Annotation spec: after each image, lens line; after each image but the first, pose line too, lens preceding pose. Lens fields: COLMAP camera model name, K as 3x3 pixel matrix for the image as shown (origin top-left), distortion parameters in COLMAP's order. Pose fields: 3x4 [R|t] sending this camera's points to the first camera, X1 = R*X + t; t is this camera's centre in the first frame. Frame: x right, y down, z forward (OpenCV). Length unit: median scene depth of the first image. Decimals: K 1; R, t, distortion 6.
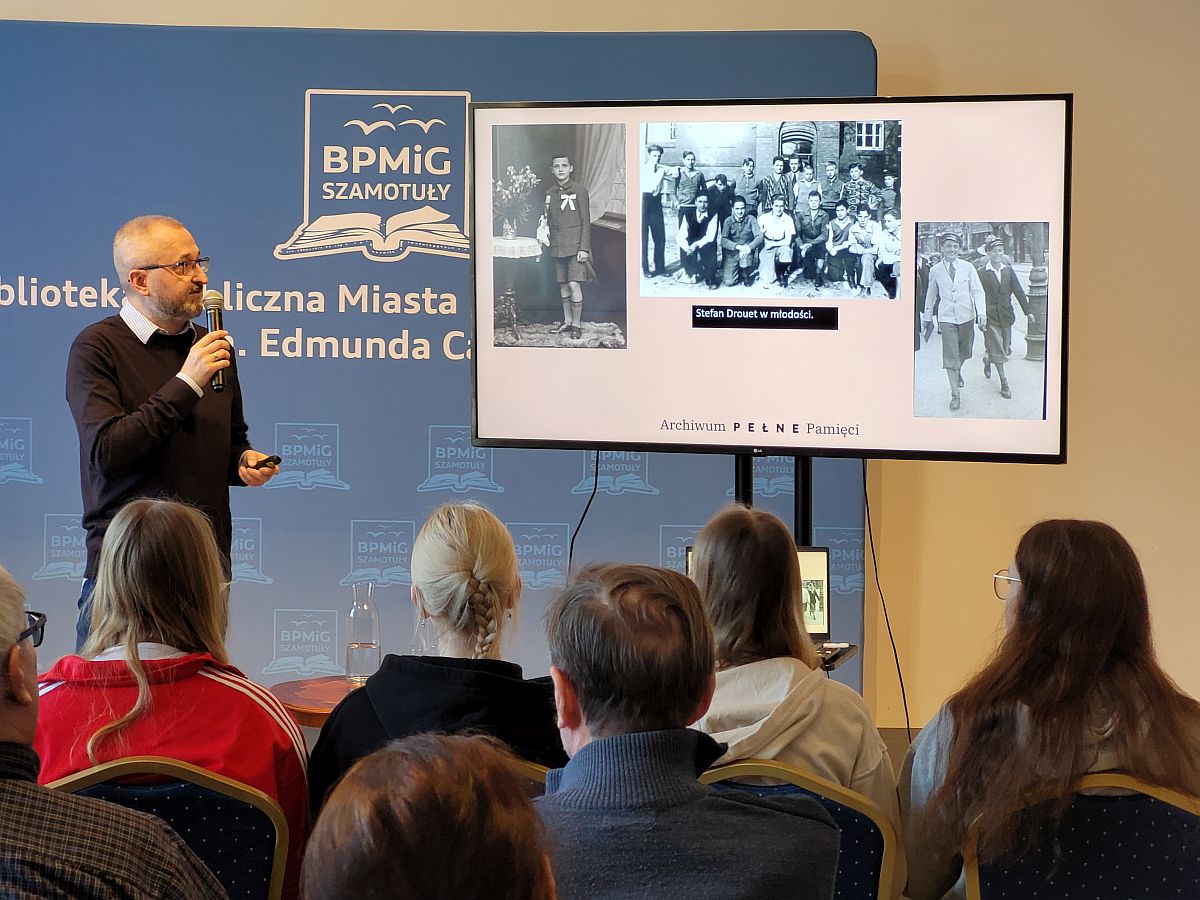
lens RADIAL K [[2570.9, 0, 588.4], [0, 2570.9, 440.1], [0, 0, 1]] dist [0.072969, 0.000000]
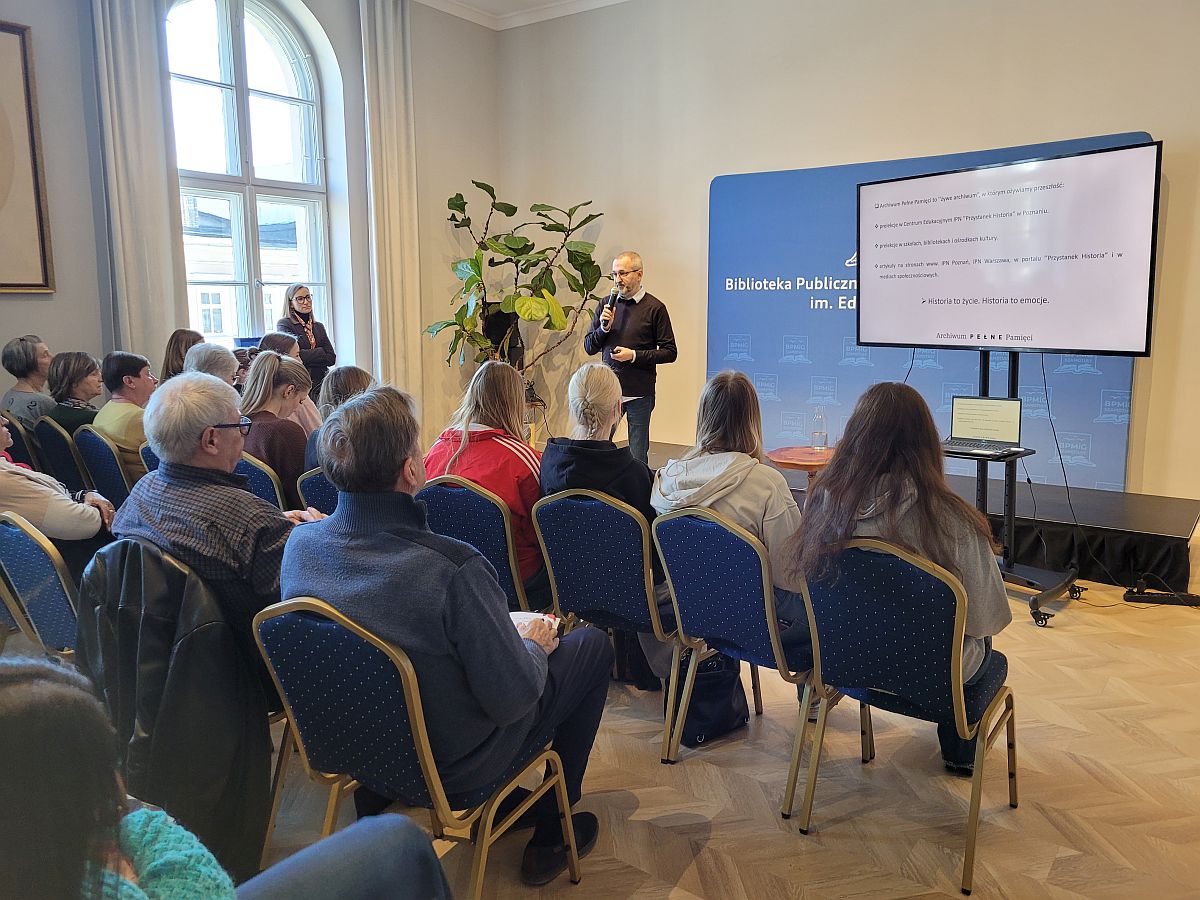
lens RADIAL K [[892.4, 0, 606.2], [0, 892.4, 439.5], [0, 0, 1]] dist [-0.003194, 0.005569]
pose [[0.810628, 0.069672, -0.581402, 0.223856], [-0.012243, 0.994696, 0.102130, 0.006934], [0.585433, -0.075671, 0.807181, 0.259448]]
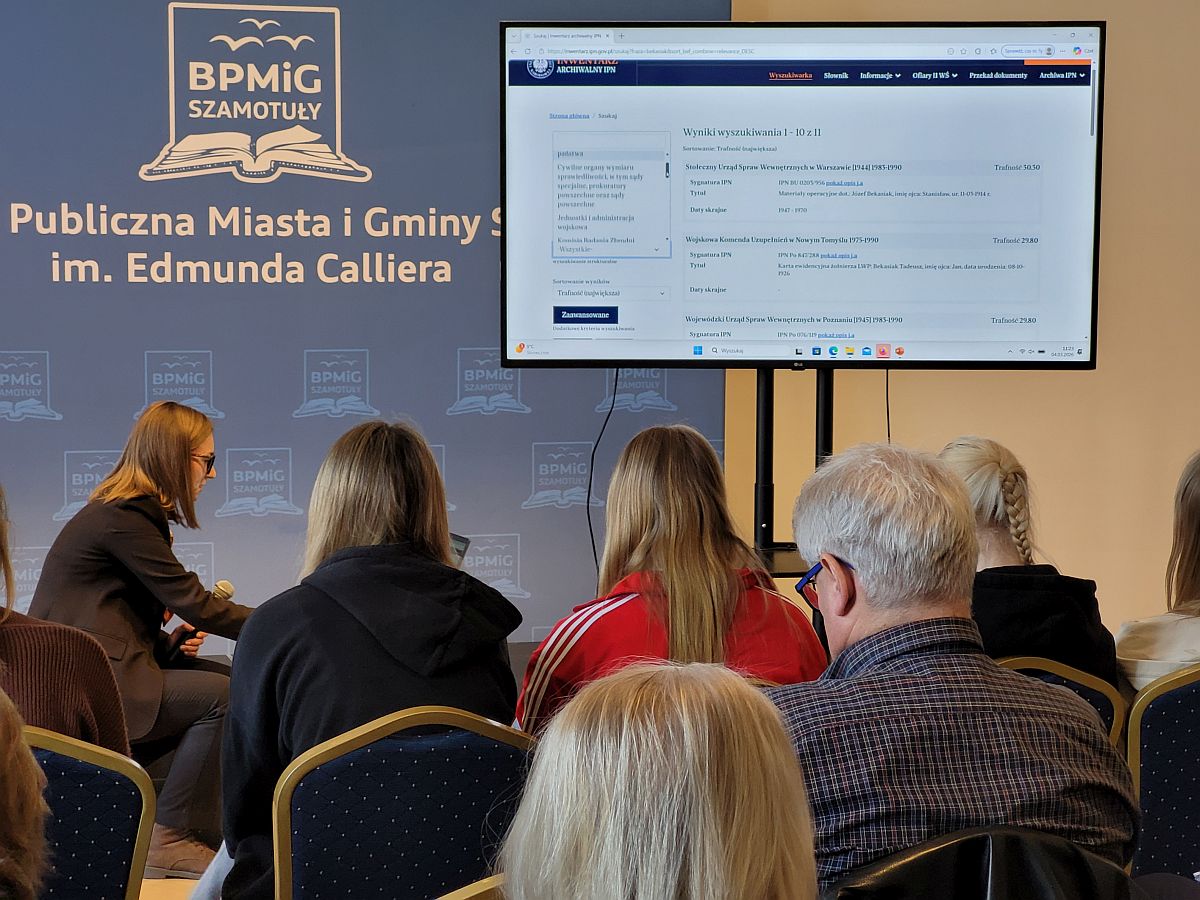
lens RADIAL K [[2570.9, 0, 603.2], [0, 2570.9, 450.5], [0, 0, 1]] dist [0.072969, 0.000000]
pose [[0.954147, -0.034841, 0.297303, -0.302638], [0.024496, 0.998960, 0.038453, -0.003035], [-0.298334, -0.029407, 0.954008, 0.036210]]
